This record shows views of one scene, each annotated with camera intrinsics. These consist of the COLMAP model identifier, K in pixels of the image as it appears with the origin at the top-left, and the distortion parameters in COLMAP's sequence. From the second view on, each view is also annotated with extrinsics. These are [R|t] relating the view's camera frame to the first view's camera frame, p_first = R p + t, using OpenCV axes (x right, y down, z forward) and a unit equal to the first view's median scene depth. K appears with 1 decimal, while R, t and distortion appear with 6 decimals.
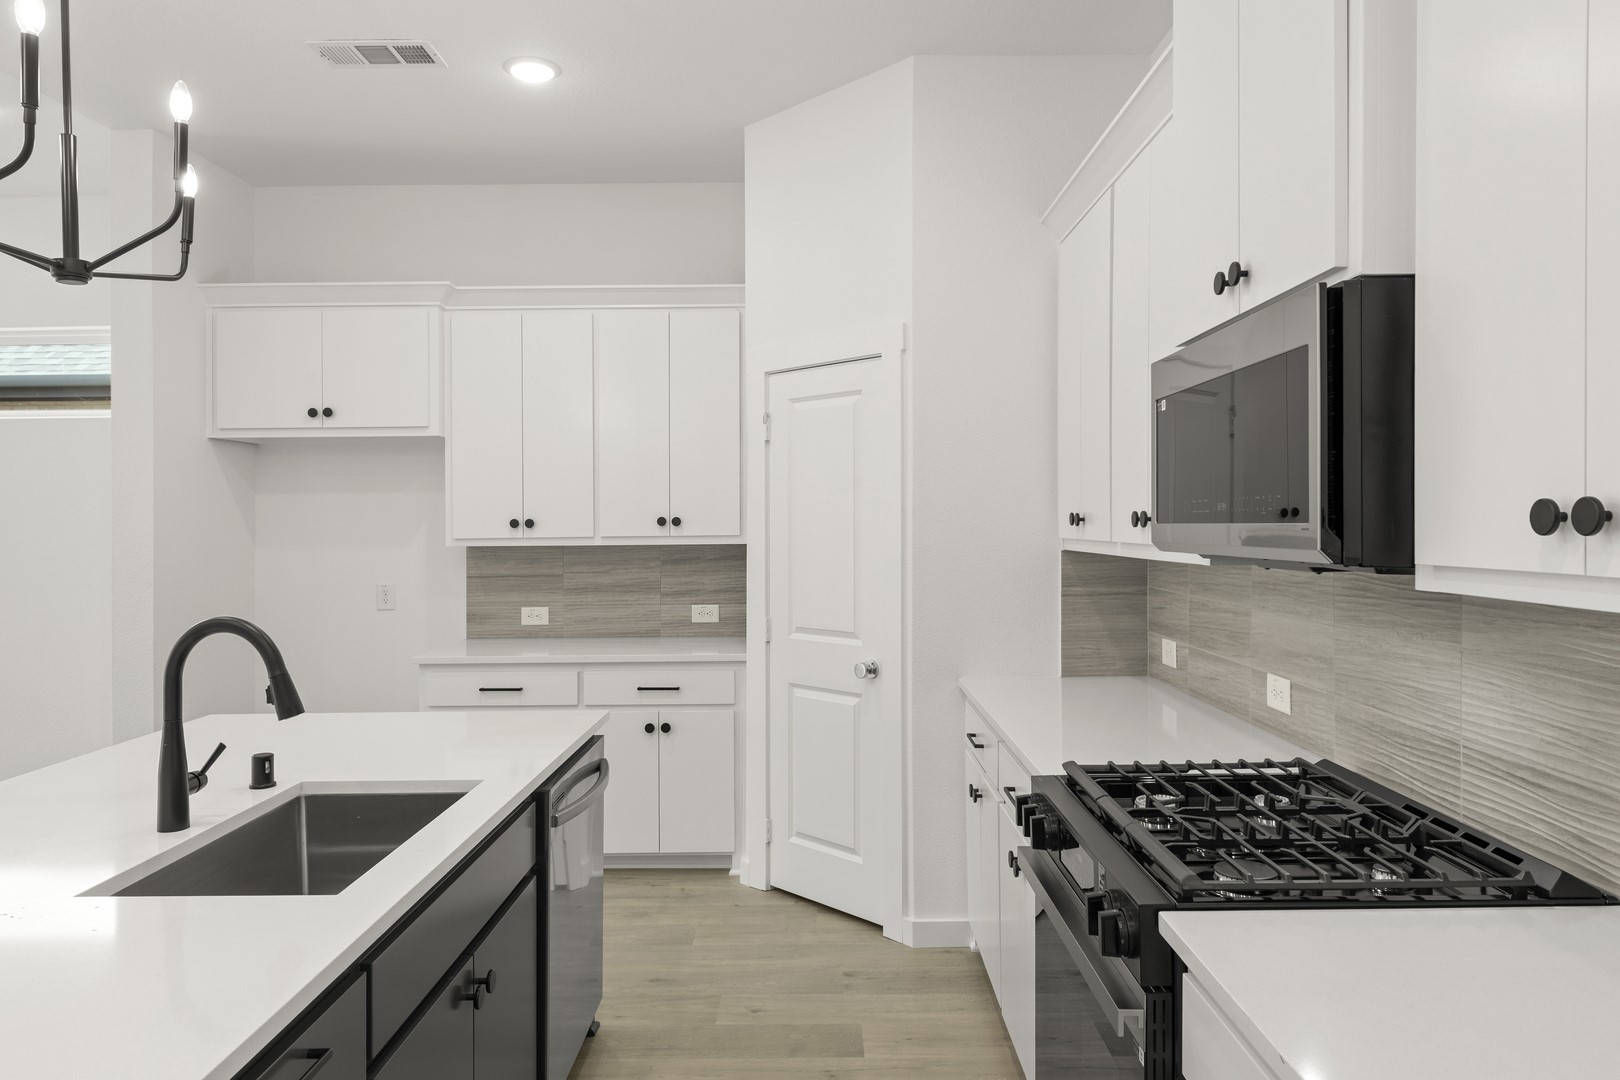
lens RADIAL K [[1070.0, 0, 819.8], [0, 1070.0, 528.5], [0, 0, 1]] dist [0.015848, -0.012354]
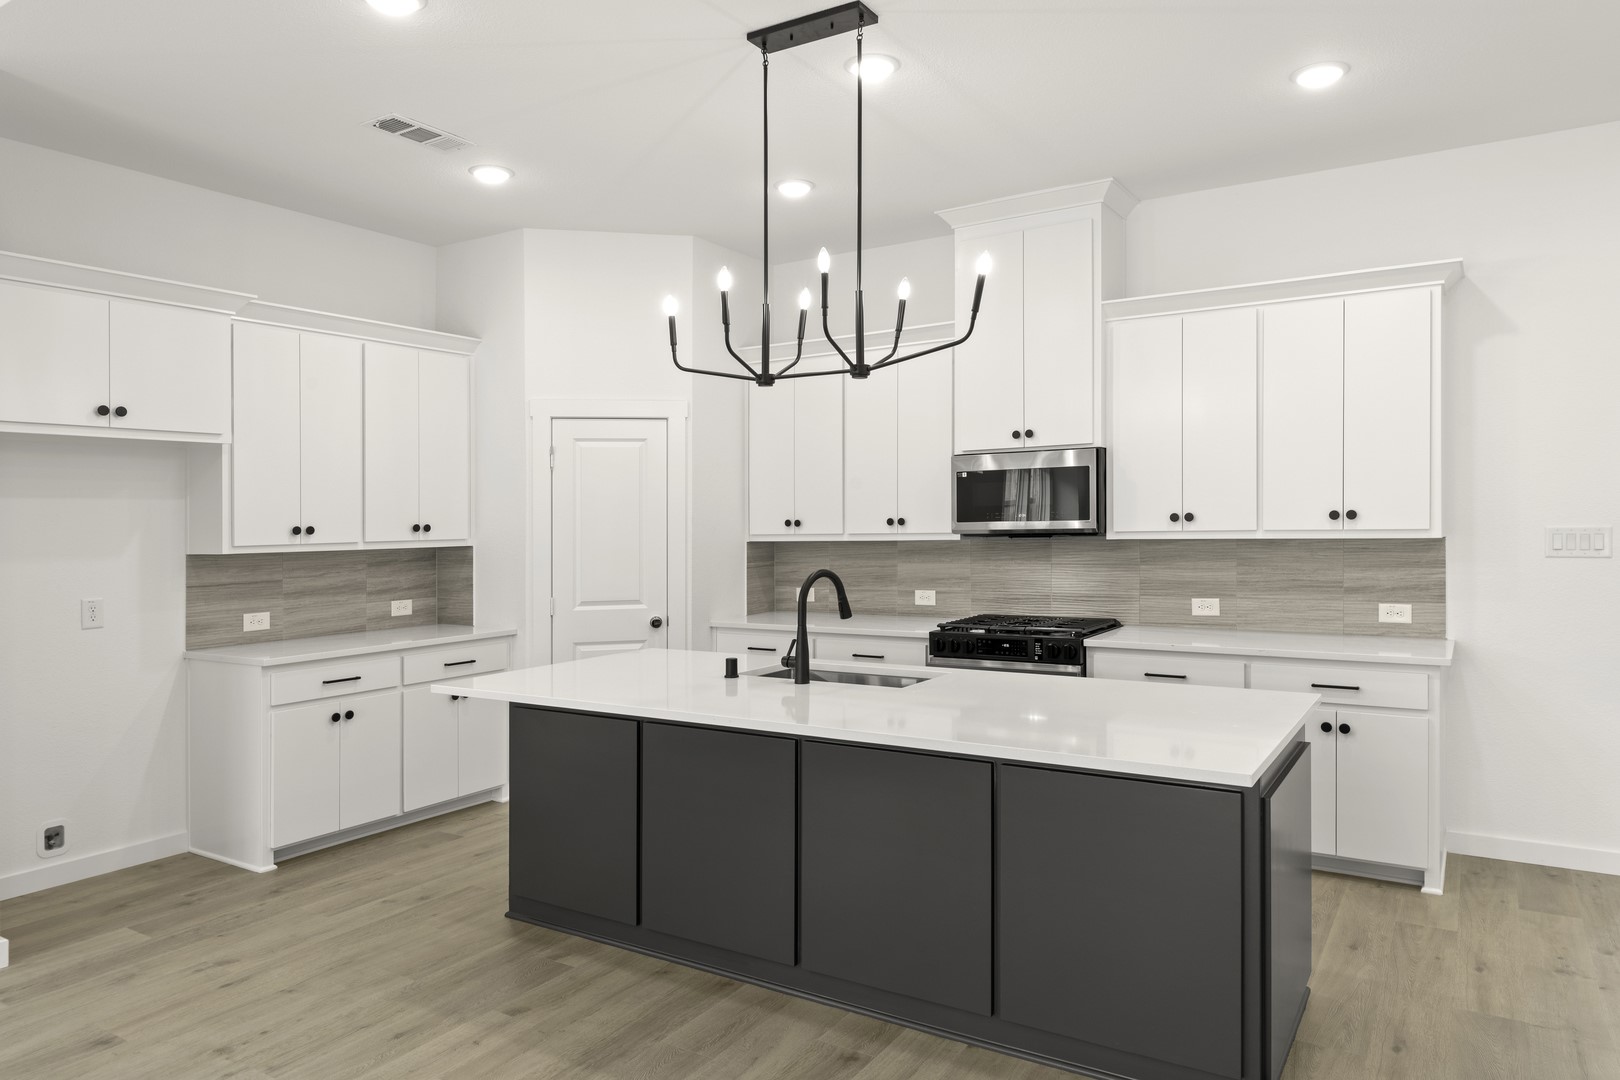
lens RADIAL K [[1070.0, 0, 832.8], [0, 1070.0, 531.0], [0, 0, 1]] dist [0.015848, -0.012354]
pose [[0.509619, -0.006423, 0.860376, -0.870285], [0.017575, 0.999841, -0.002946, 0.007807], [-0.860221, 0.016622, 0.509651, 0.001938]]
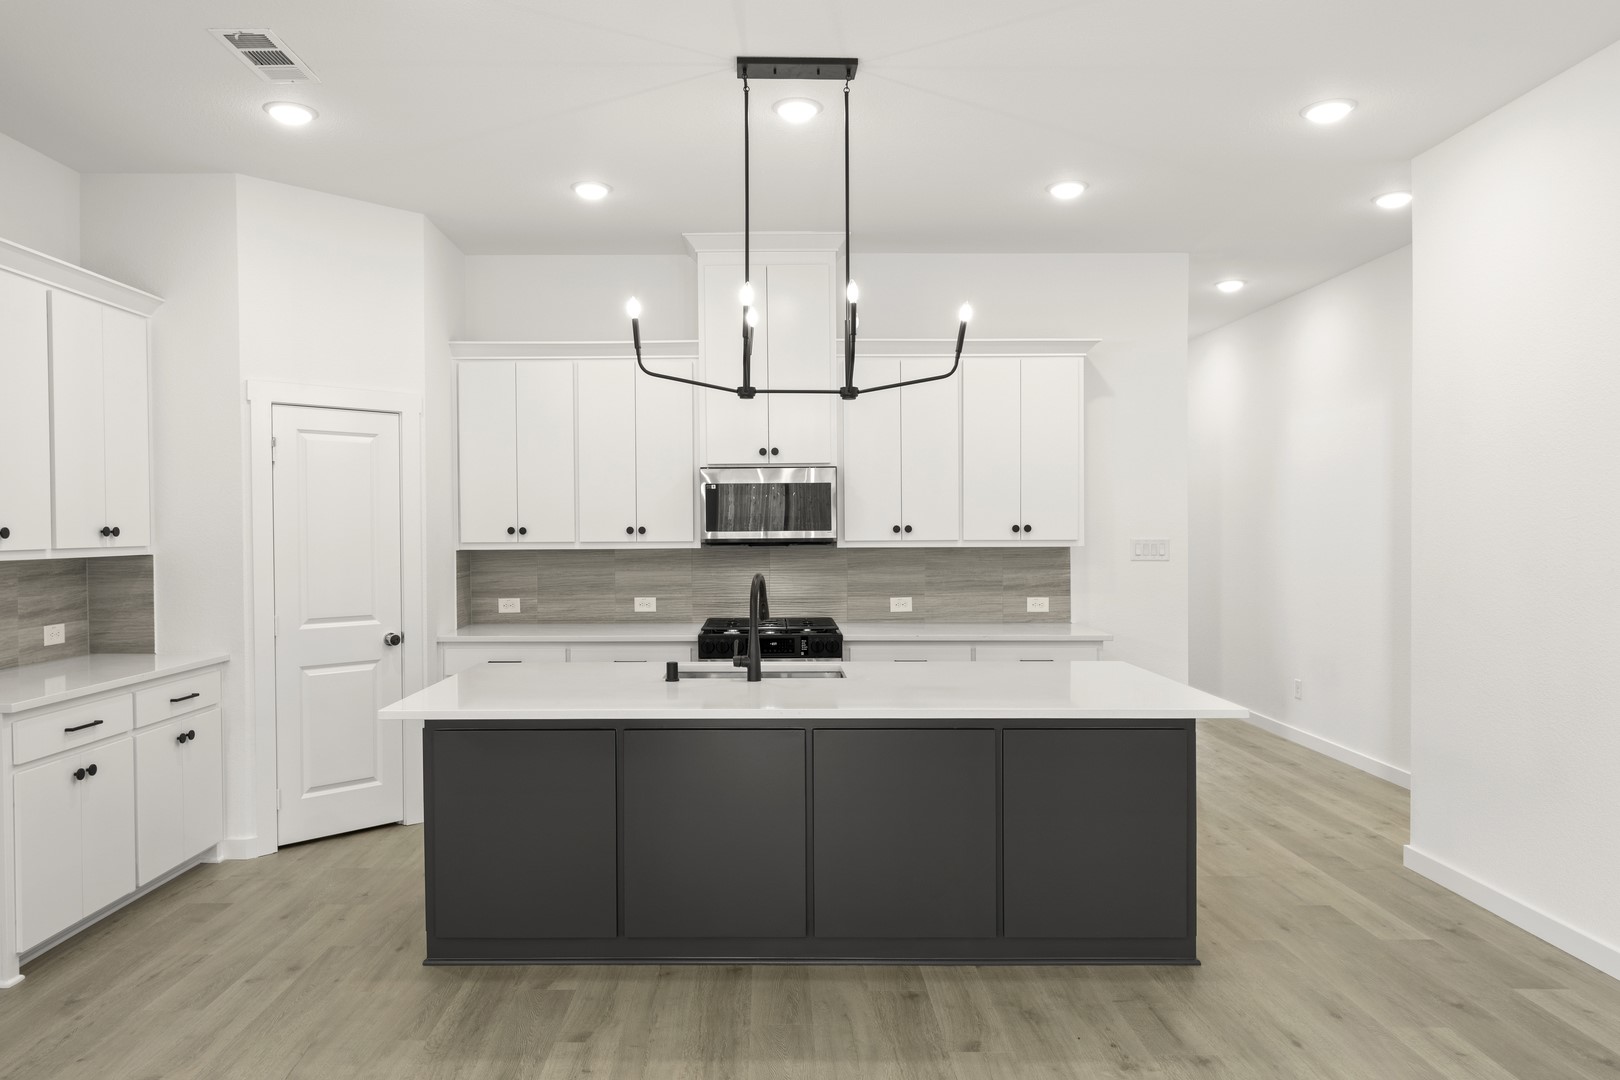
lens RADIAL K [[1070.0, 0, 818.5], [0, 1070.0, 555.1], [0, 0, 1]] dist [0.015848, -0.012354]
pose [[-0.037521, -0.015695, 0.999173, -1.030566], [0.012790, 0.999787, 0.016185, 0.006316], [-0.999214, 0.013386, -0.037312, 0.383427]]
